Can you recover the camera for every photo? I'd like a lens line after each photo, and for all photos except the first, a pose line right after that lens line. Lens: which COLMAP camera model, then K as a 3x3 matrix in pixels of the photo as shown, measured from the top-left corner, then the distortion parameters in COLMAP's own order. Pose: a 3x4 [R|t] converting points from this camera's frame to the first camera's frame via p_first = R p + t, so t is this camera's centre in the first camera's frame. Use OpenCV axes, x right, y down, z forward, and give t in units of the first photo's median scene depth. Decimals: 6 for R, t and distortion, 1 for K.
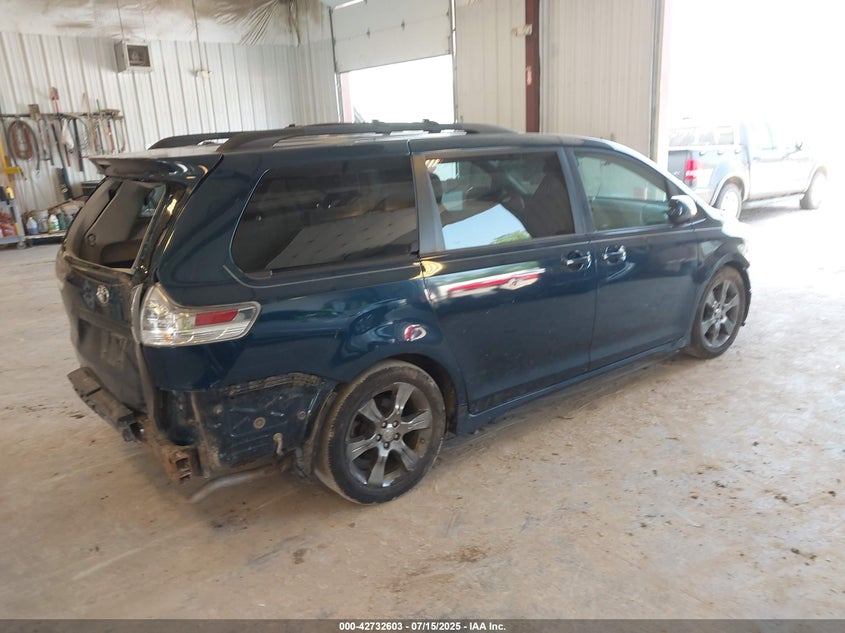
lens RADIAL K [[628.9, 0, 422.5], [0, 628.9, 316.5], [0, 0, 1]] dist [0.034150, -0.001616]
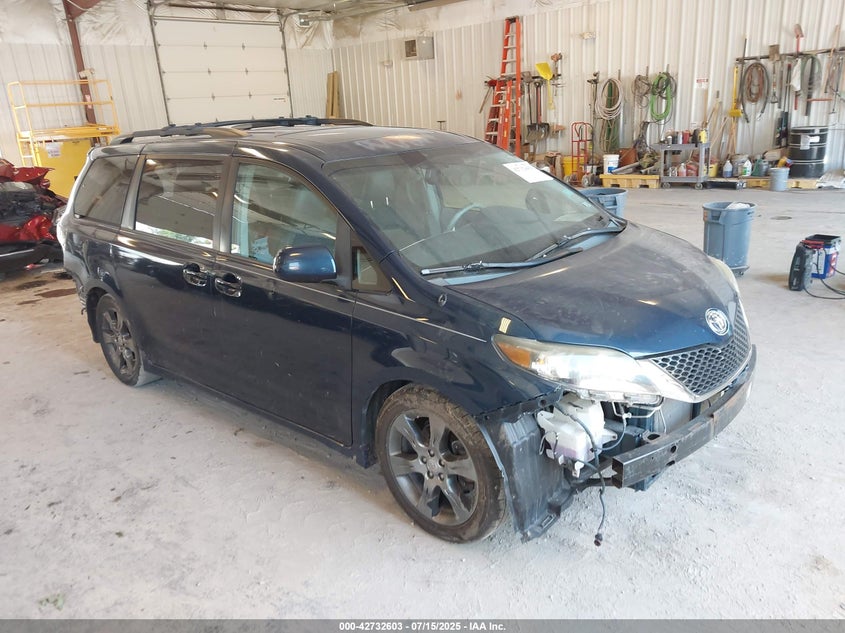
lens RADIAL K [[658.6, 0, 422.5], [0, 658.6, 316.5], [0, 0, 1]] dist [0.001404, 0.001391]
pose [[0.206126, 0.325677, -0.922739, 0.341269], [-0.225512, 0.933416, 0.279069, -0.104329], [0.952185, 0.150566, 0.265846, 0.282851]]
